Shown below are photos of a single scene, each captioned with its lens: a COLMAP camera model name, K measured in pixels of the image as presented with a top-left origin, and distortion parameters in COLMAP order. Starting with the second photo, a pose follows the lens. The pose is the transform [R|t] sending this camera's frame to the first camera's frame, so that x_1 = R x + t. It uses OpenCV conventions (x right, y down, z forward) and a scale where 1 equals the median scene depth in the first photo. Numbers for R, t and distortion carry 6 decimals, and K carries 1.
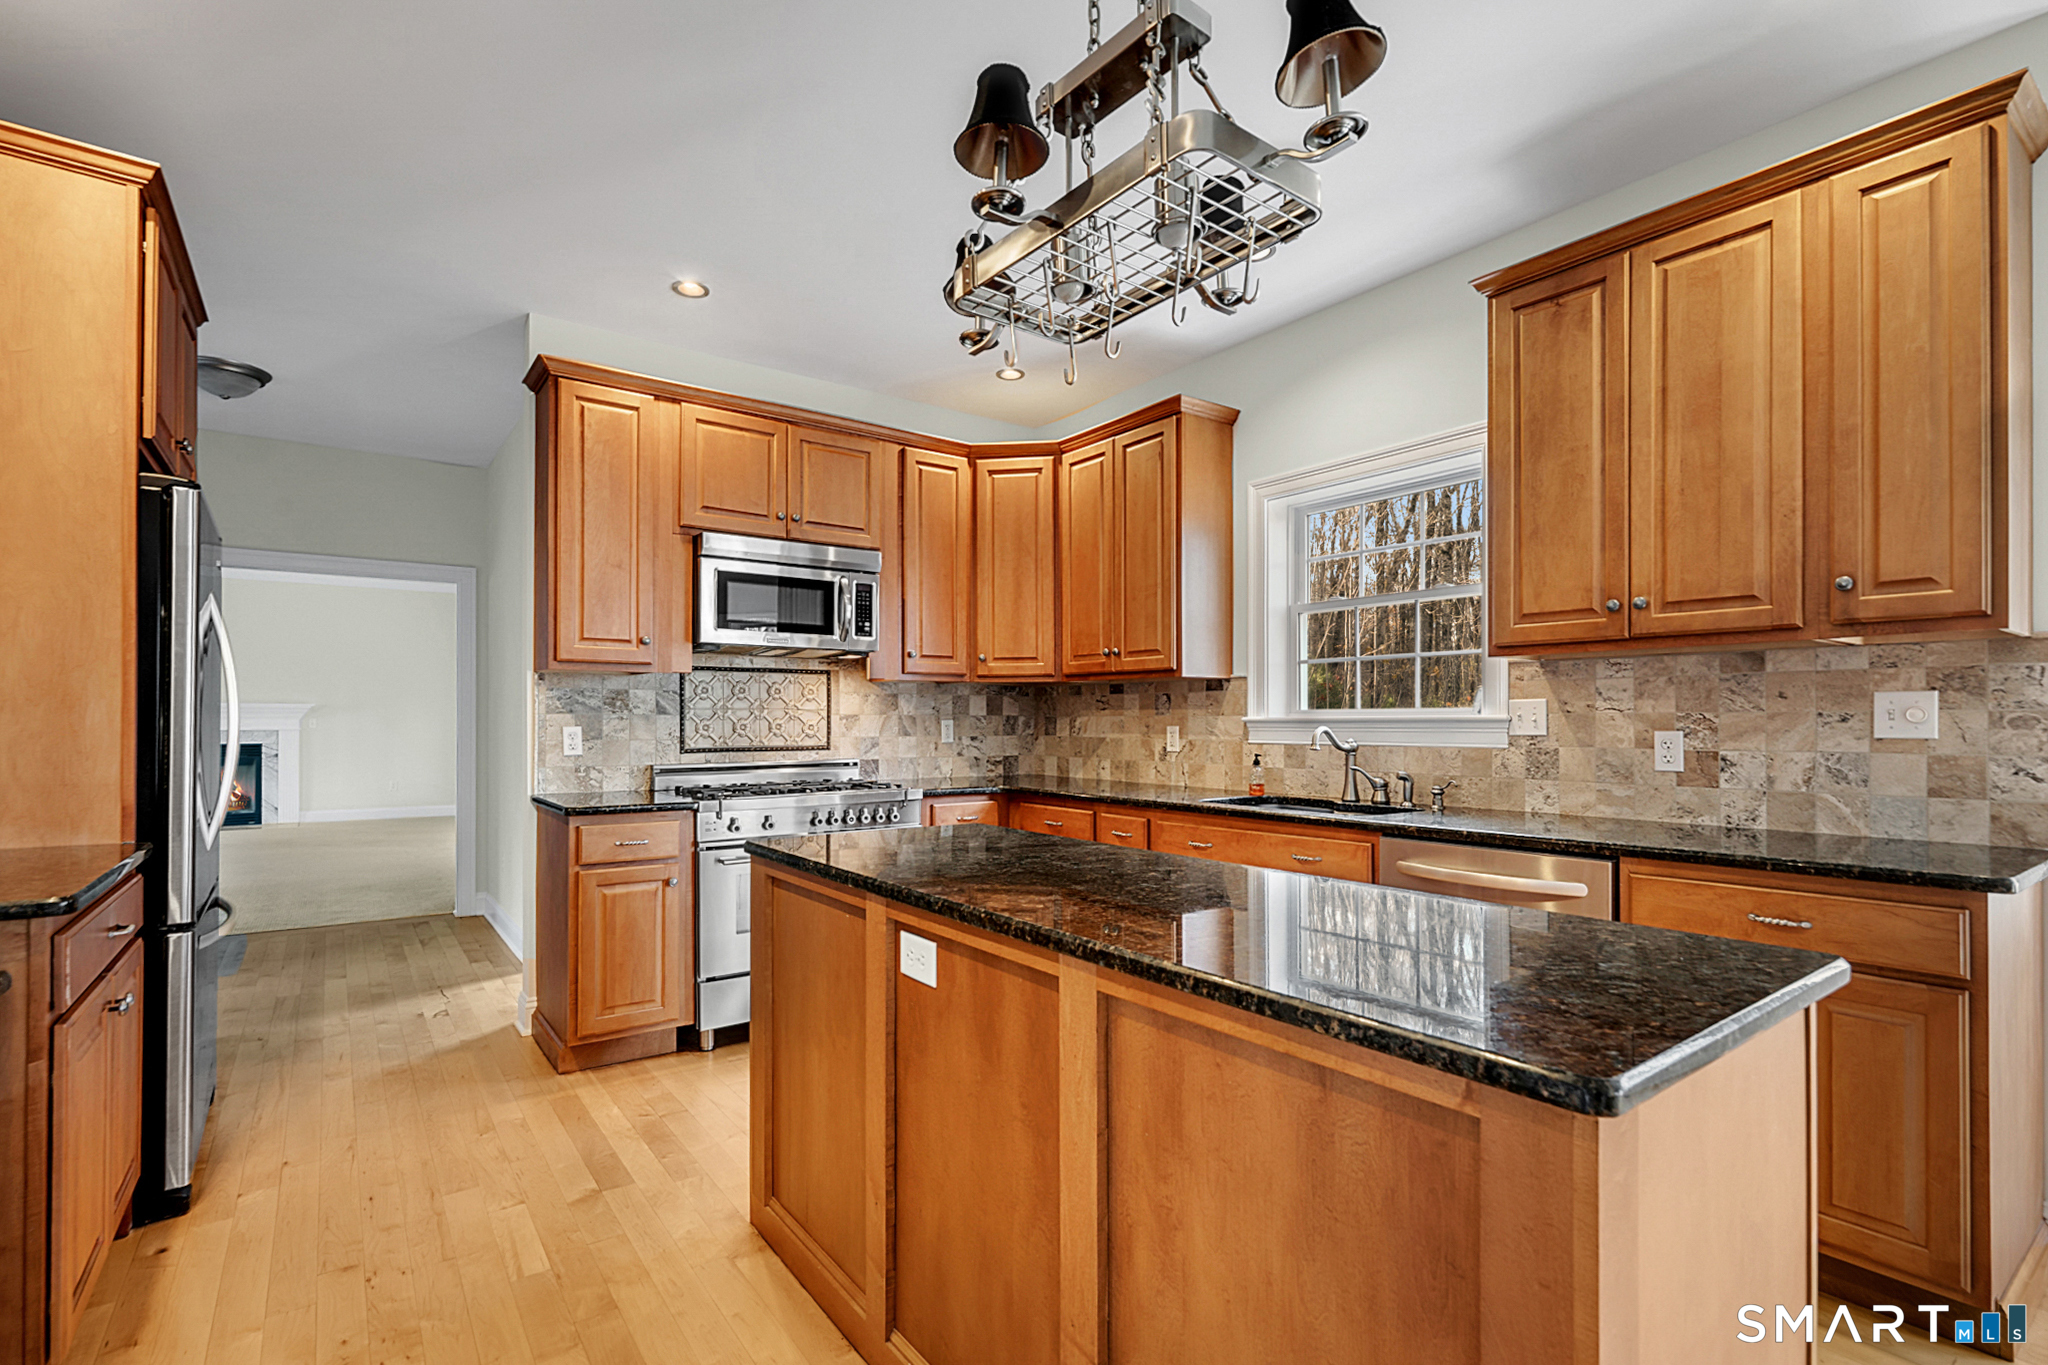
lens RADIAL K [[942.2, 0, 1002.5], [0, 942.2, 716.9], [0, 0, 1]] dist [0.000627, -0.000110]
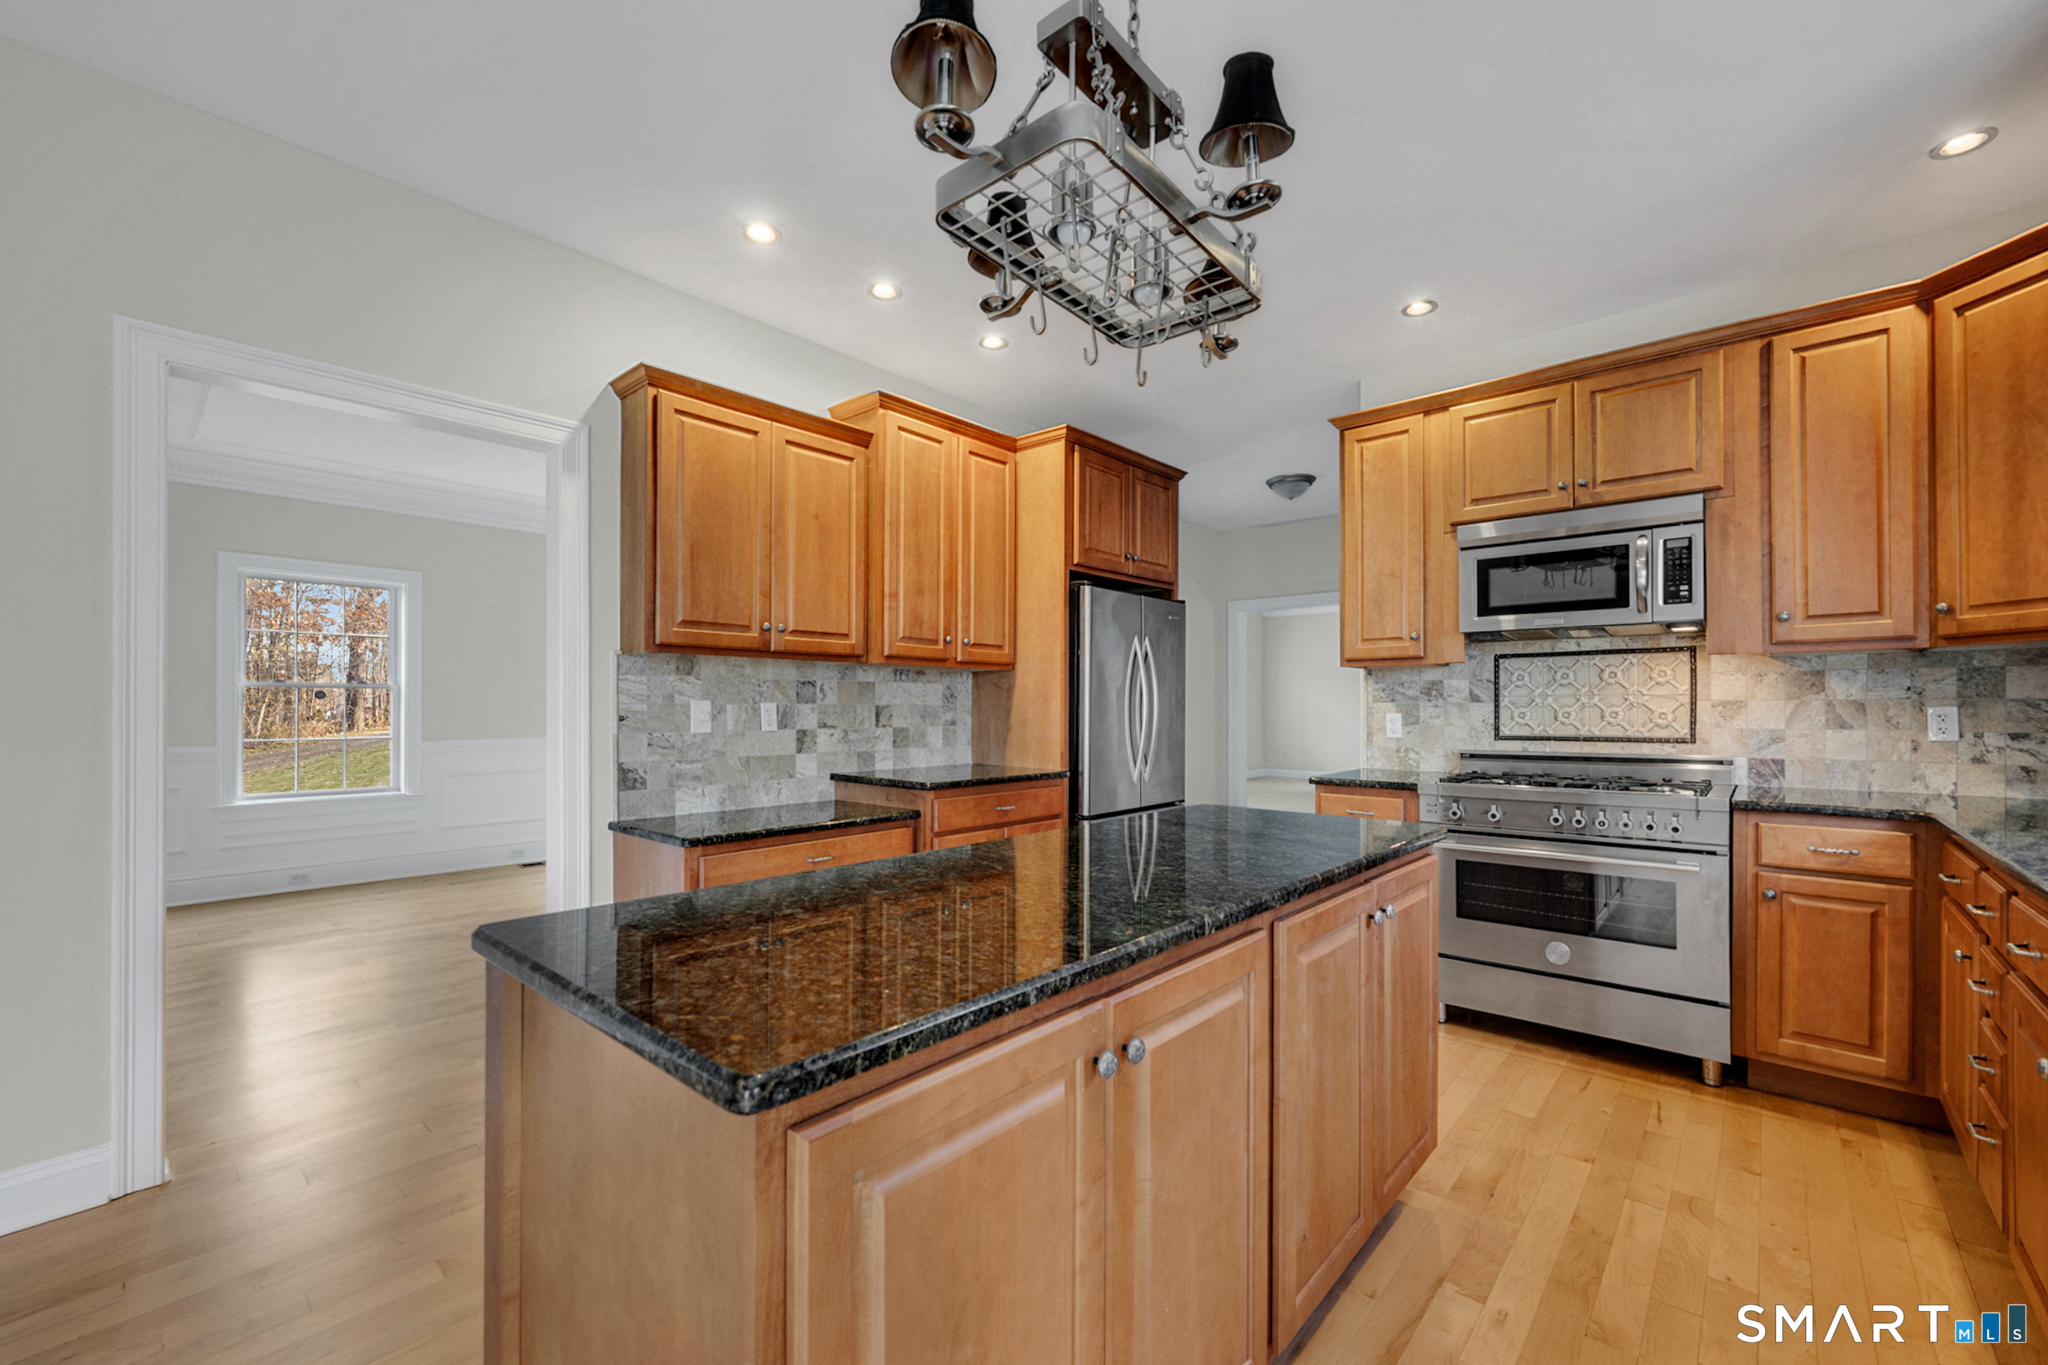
lens RADIAL K [[812.5, 0, 1024.4], [0, 812.5, 699.8], [0, 0, 1]] dist [-0.001928, 0.000178]
pose [[0.222561, -0.011848, -0.974847, 0.401029], [0.005233, 0.999926, -0.010958, 0.001709], [0.974905, -0.002663, 0.222607, 0.298294]]
